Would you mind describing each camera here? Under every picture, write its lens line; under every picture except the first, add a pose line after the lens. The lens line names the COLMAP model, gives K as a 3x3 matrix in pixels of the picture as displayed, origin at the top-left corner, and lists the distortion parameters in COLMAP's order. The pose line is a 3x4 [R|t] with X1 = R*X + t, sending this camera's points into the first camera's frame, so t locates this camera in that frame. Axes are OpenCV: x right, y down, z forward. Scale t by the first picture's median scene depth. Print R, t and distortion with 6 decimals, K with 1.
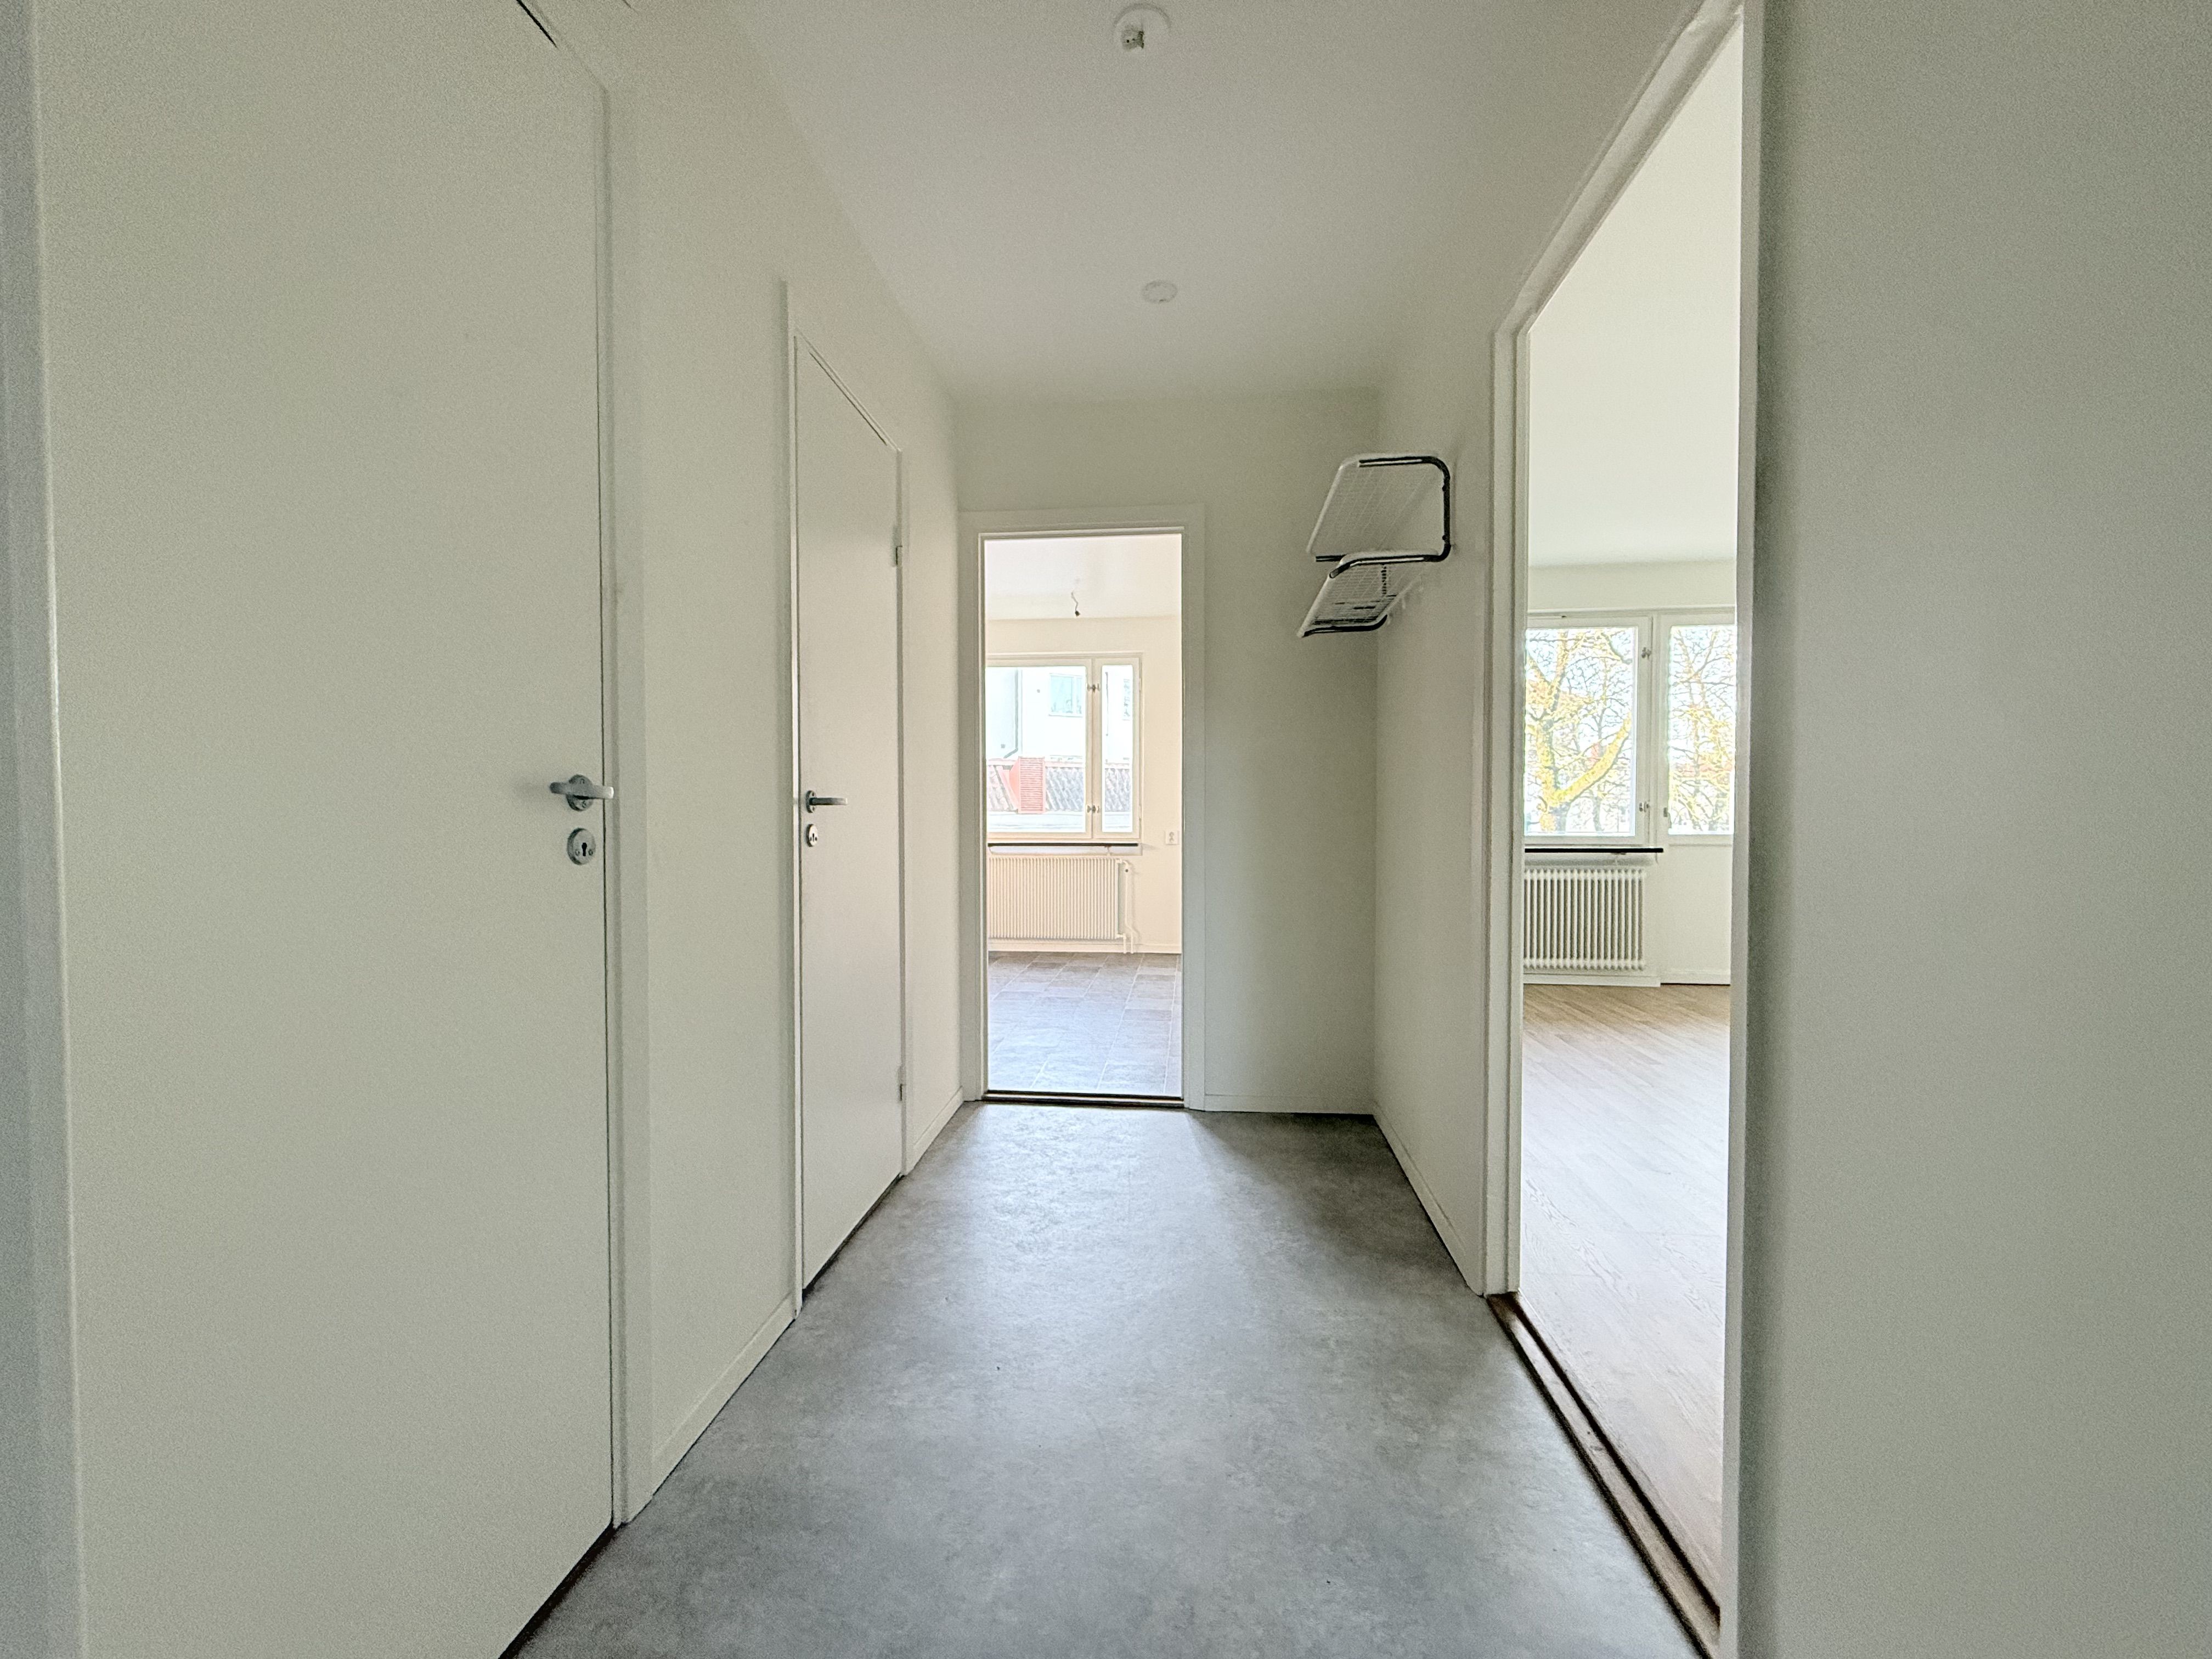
lens RADIAL K [[880.7, 0, 1106.0], [0, 880.7, 829.5], [0, 0, 1]] dist [-0.001354, 0.000208]
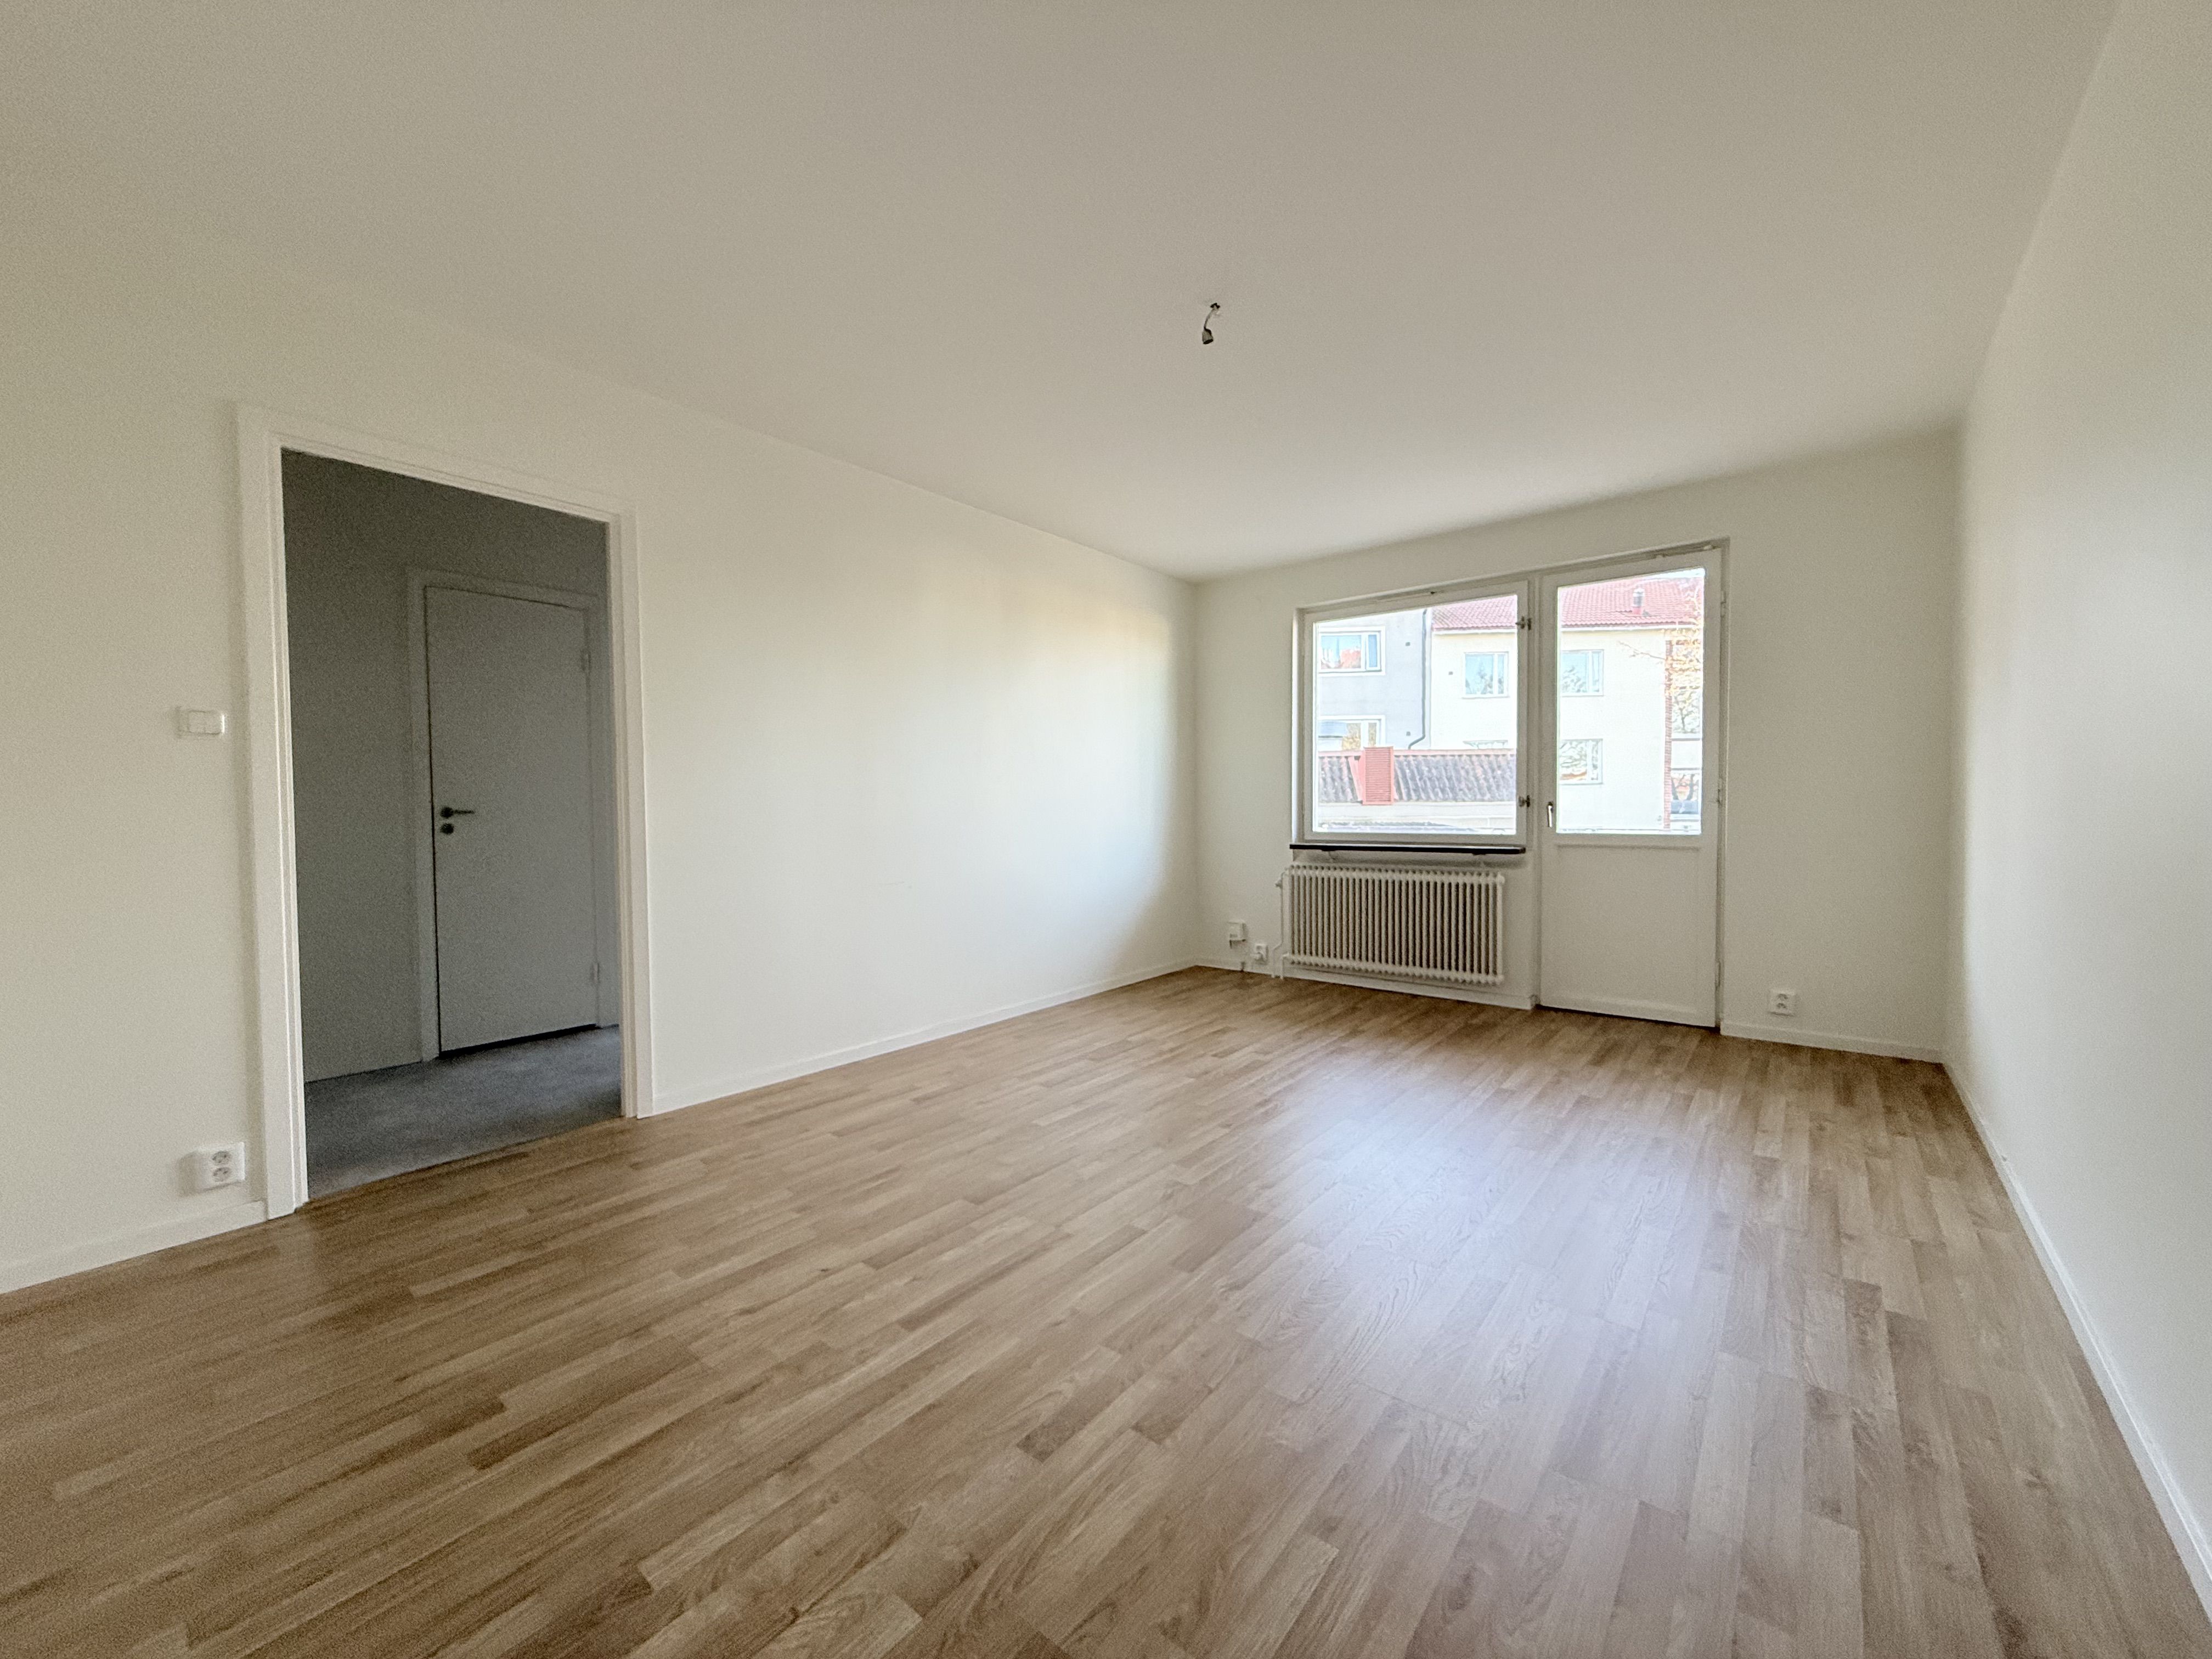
lens RADIAL K [[880.7, 0, 1106.0], [0, 880.7, 829.5], [0, 0, 1]] dist [-0.001354, 0.000208]
pose [[0.836238, 0.009215, -0.548289, 0.750833], [-0.002455, 0.999912, 0.013062, -0.008237], [0.548361, -0.009577, 0.836187, 0.052694]]
